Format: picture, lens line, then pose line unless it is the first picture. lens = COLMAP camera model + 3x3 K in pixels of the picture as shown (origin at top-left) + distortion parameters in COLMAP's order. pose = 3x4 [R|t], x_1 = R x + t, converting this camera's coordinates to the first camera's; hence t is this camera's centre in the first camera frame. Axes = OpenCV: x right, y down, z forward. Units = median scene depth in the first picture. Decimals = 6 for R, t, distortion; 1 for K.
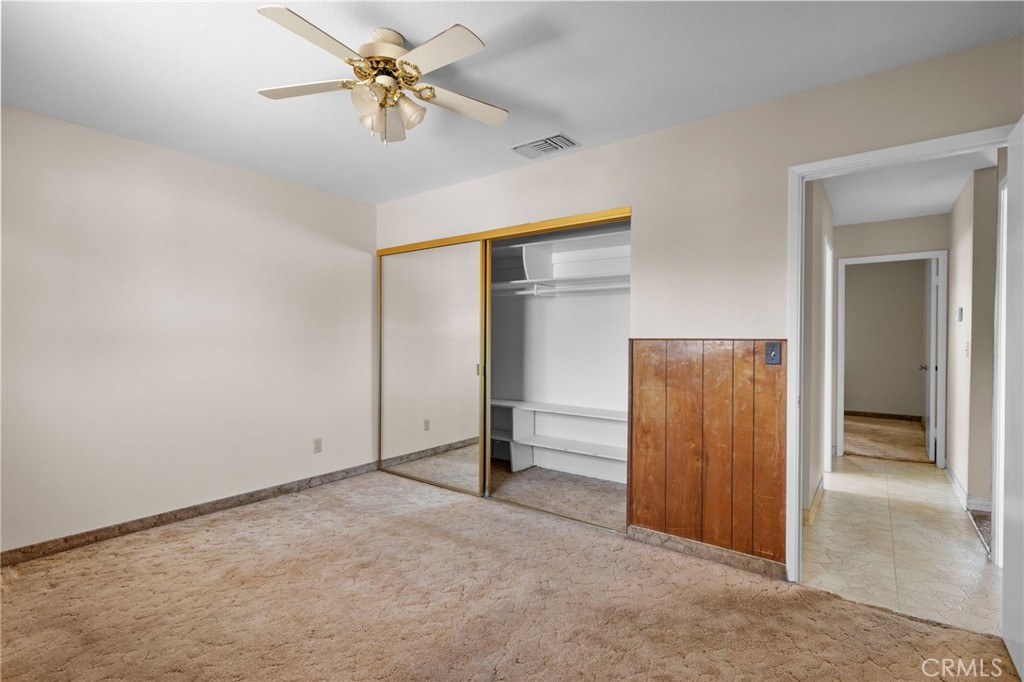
lens RADIAL K [[485.9, 0, 512.0], [0, 485.9, 341.0], [0, 0, 1]] dist [0.004984, 0.001023]
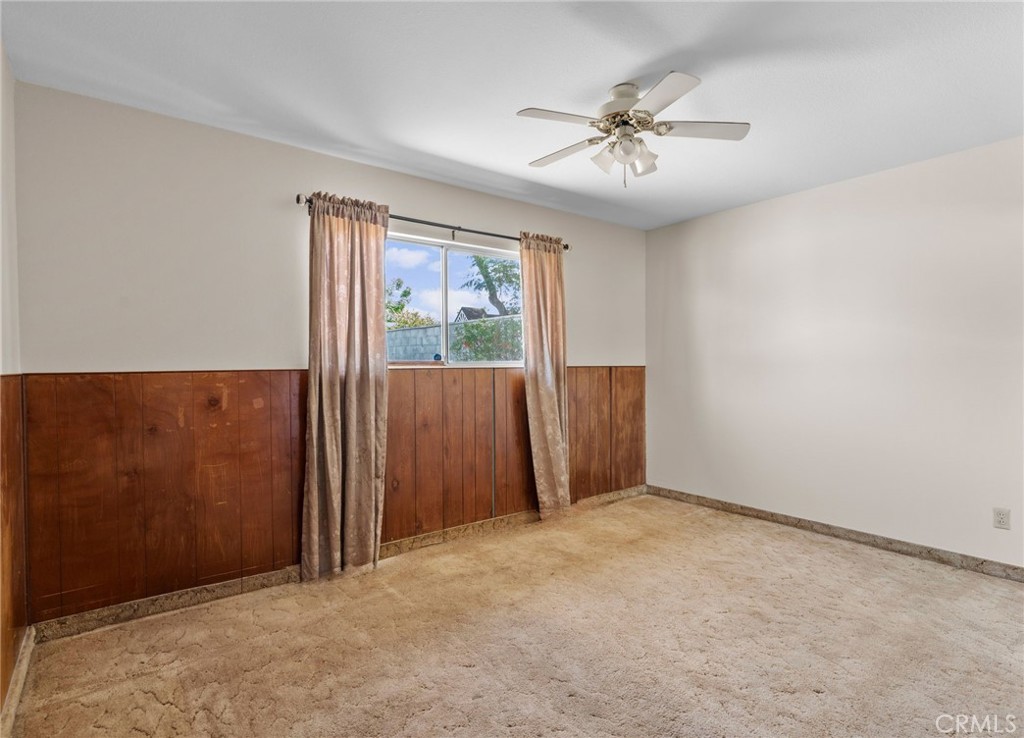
lens RADIAL K [[514.4, 0, 512.0], [0, 514.4, 369.0], [0, 0, 1]] dist [-0.000858, -0.000349]
pose [[-0.256772, 0.010644, -0.966413, 0.619860], [0.000940, 0.999942, 0.010764, -0.003914], [0.966471, 0.001856, -0.256767, 0.688375]]
